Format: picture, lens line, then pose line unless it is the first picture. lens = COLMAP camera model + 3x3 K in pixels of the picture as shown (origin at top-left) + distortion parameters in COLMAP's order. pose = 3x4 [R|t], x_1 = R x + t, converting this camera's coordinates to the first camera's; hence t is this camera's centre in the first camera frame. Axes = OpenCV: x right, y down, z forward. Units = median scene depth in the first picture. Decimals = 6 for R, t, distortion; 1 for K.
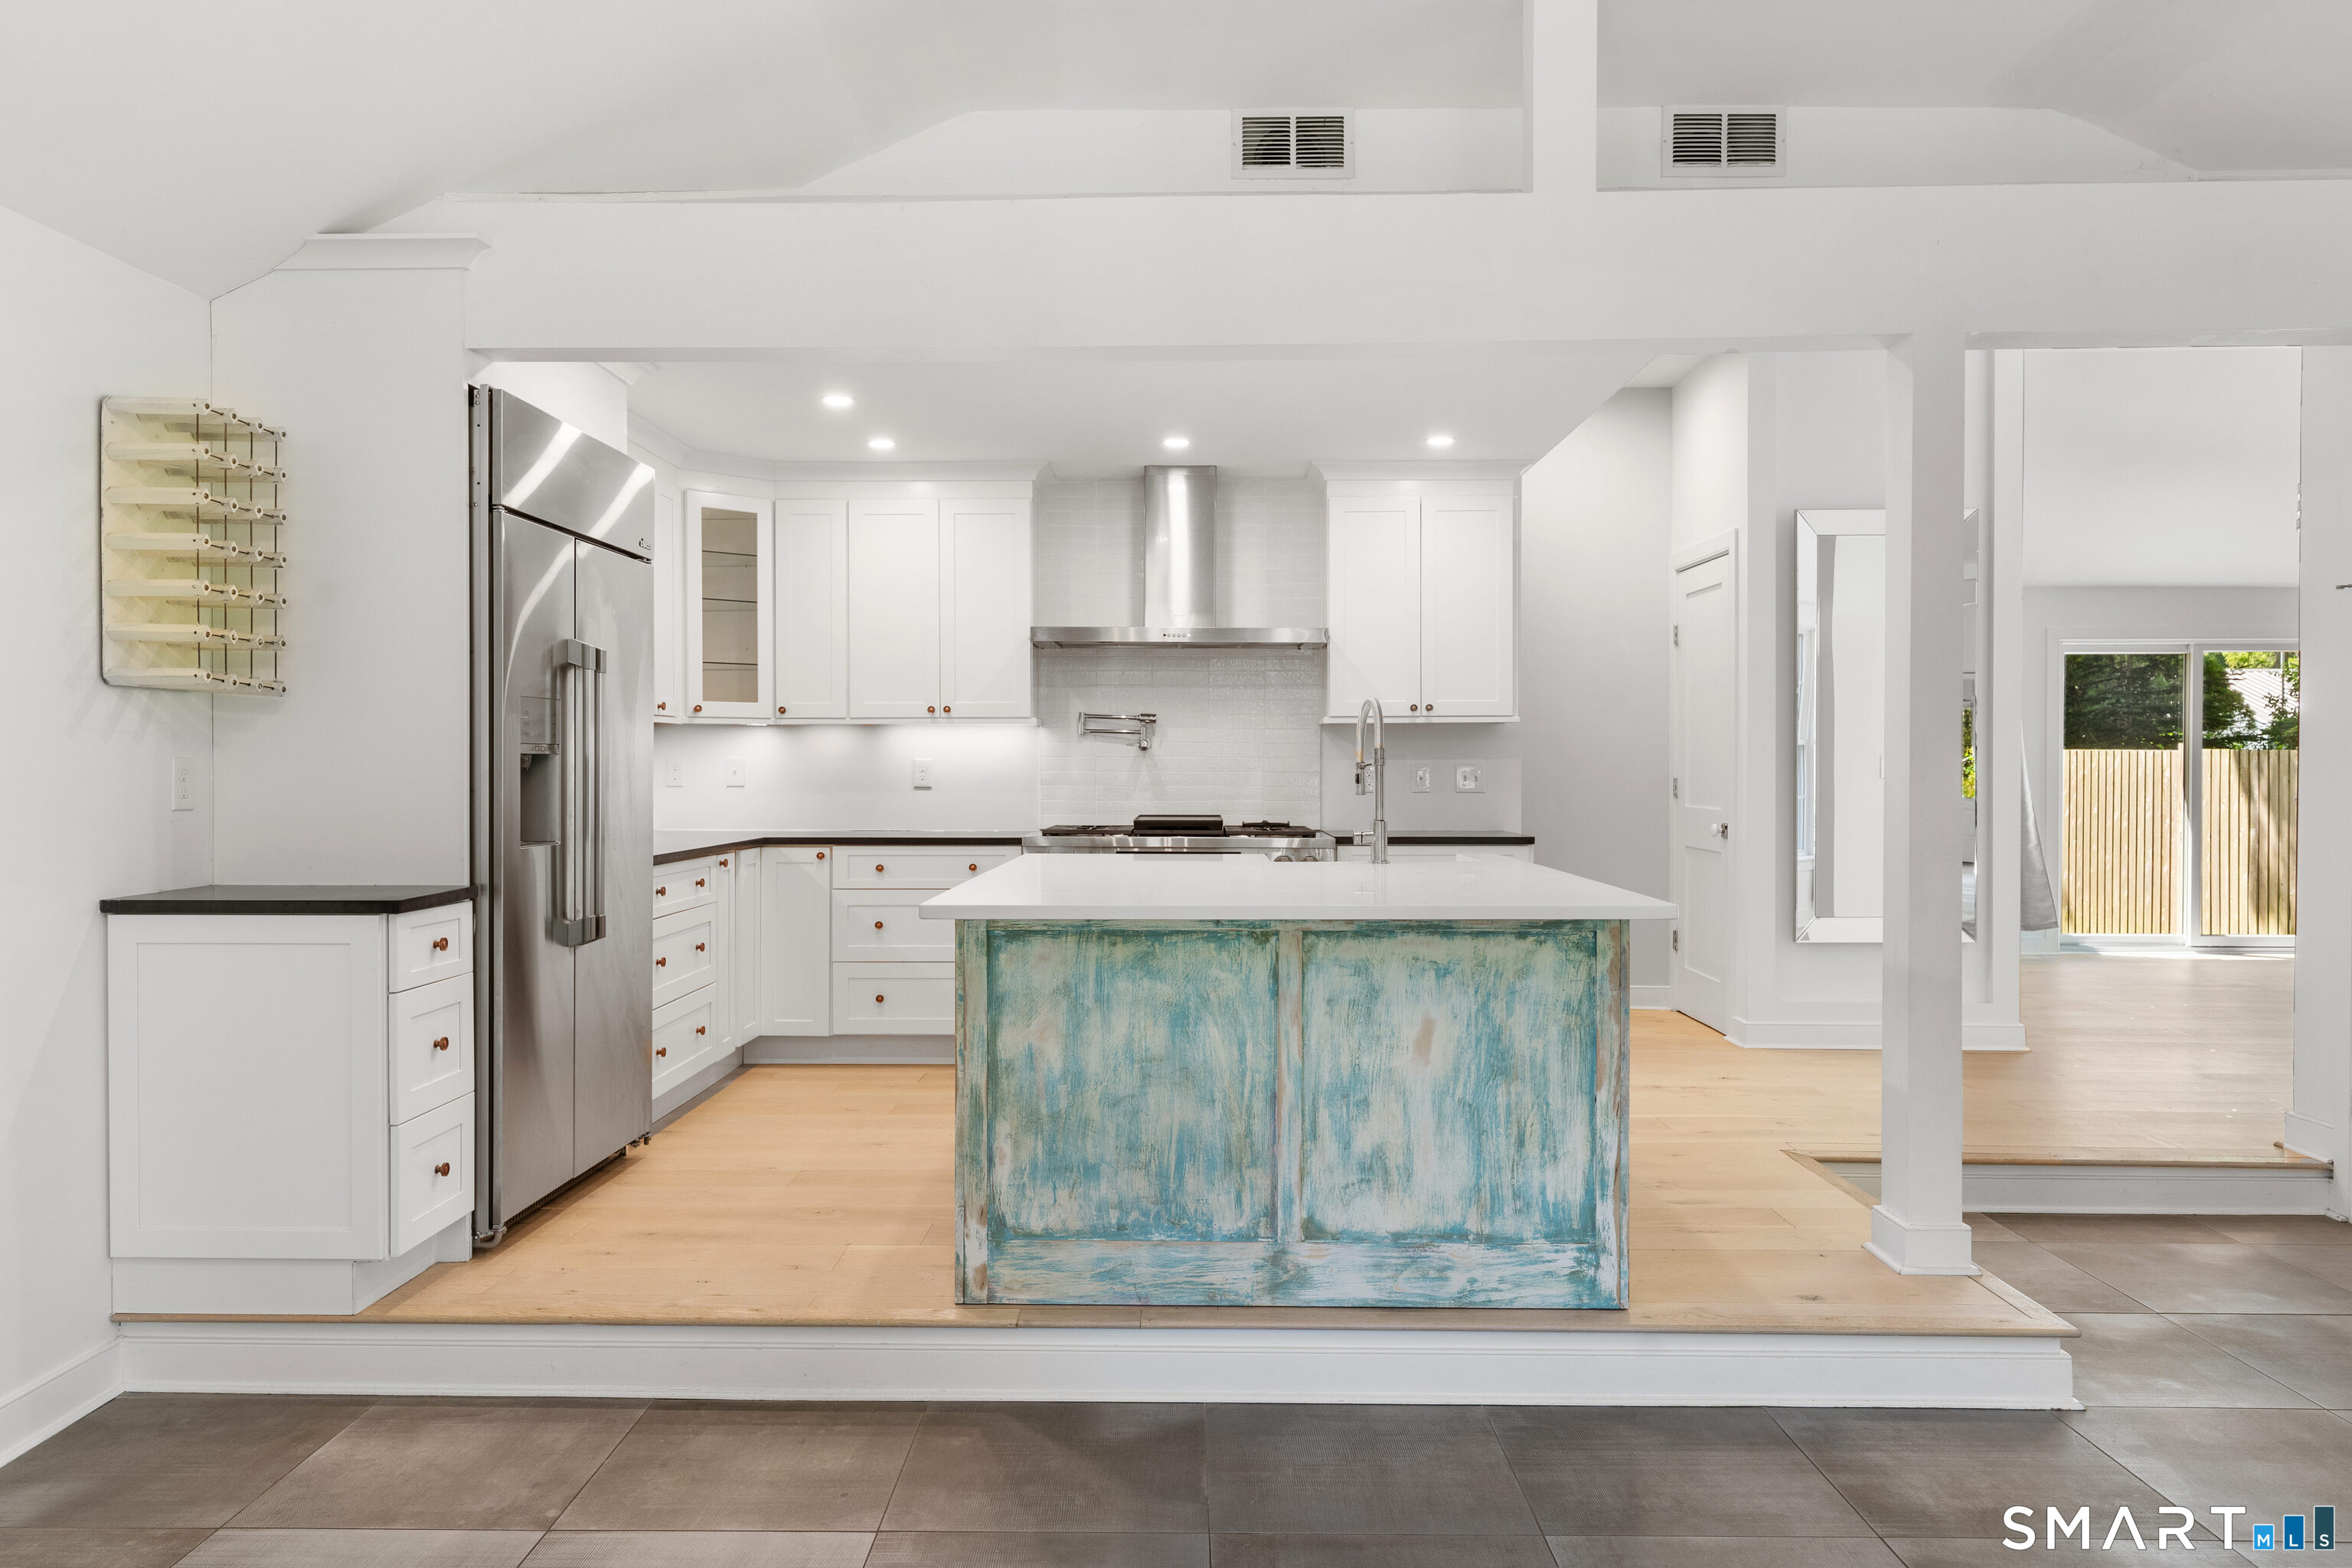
lens RADIAL K [[1632.5, 0, 1166.9], [0, 1632.5, 773.7], [0, 0, 1]] dist [0.009665, -0.004537]
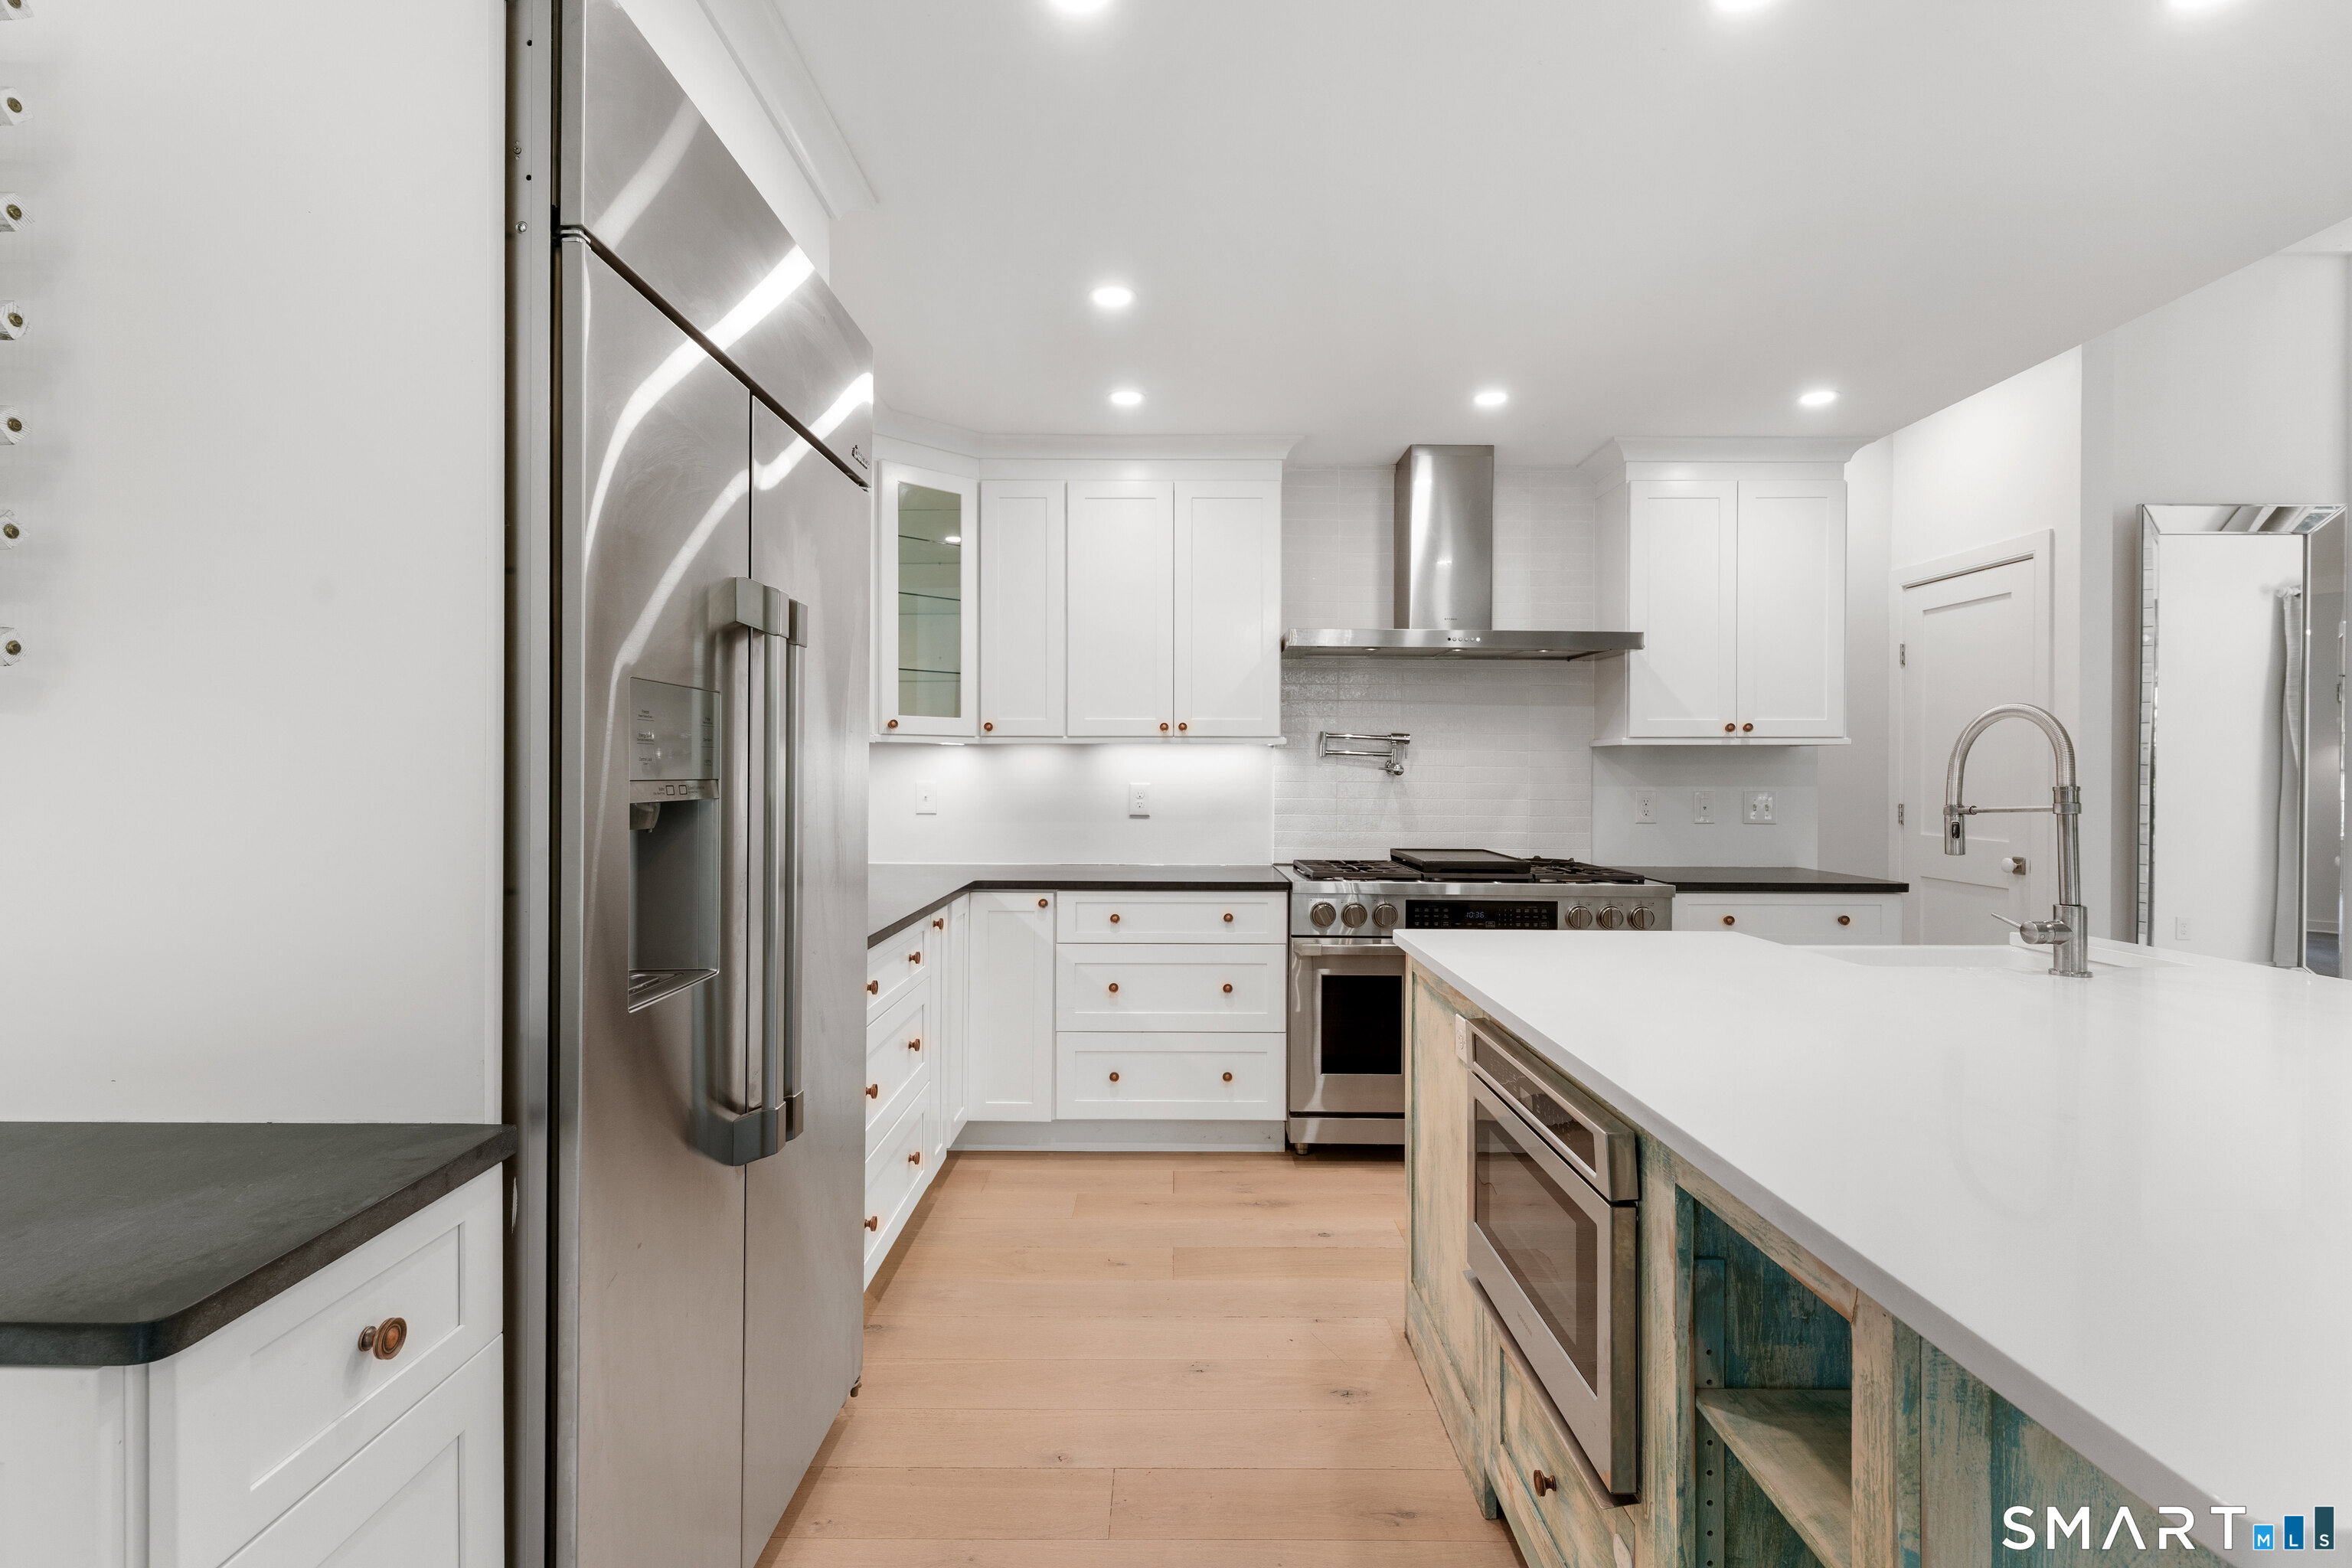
lens RADIAL K [[1134.1, 0, 1169.8], [0, 1134.1, 778.7], [0, 0, 1]] dist [0.012202, 0.000590]
pose [[0.999884, 0.004127, 0.014685, -0.247162], [-0.004116, 0.999991, -0.000749, -0.019468], [-0.014688, 0.000688, 0.999892, 0.672900]]
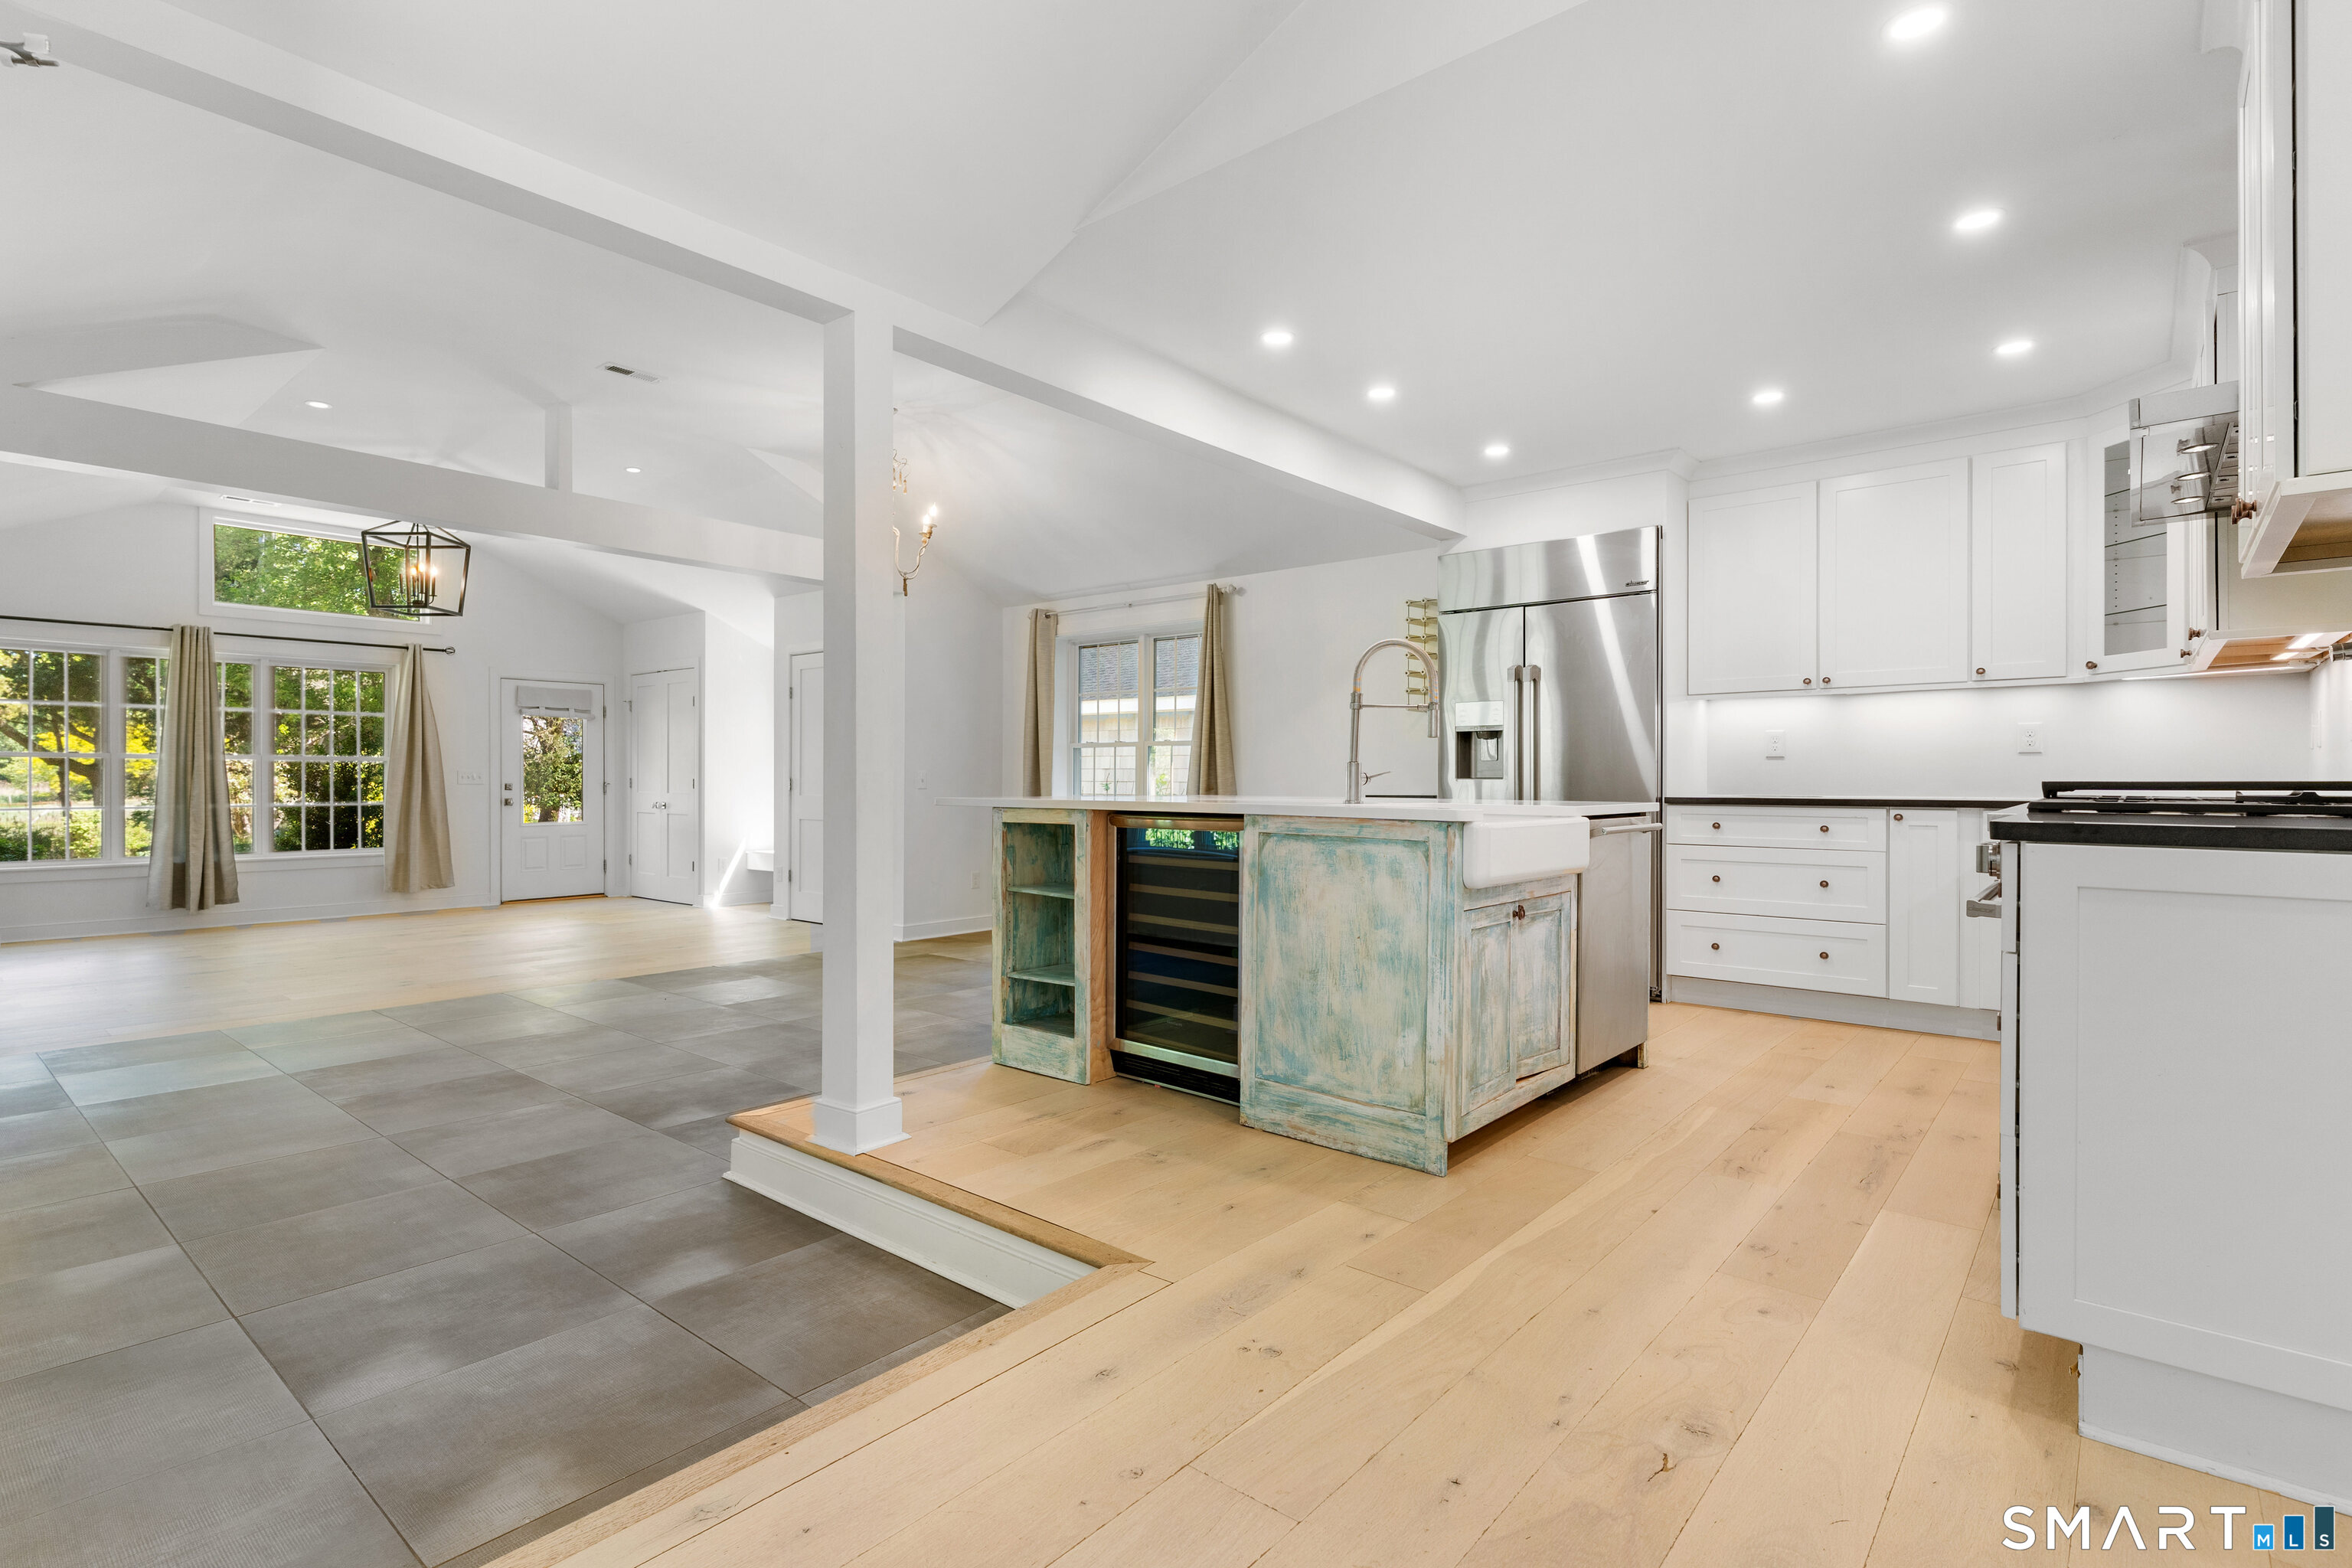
lens RADIAL K [[1134.1, 0, 1159.5], [0, 1134.1, 775.6], [0, 0, 1]] dist [0.012202, 0.000590]
pose [[-0.636781, -0.005274, -0.771026, 0.899986], [-0.006939, 0.999975, -0.001109, 0.045537], [0.771013, 0.004643, -0.636802, 1.600874]]
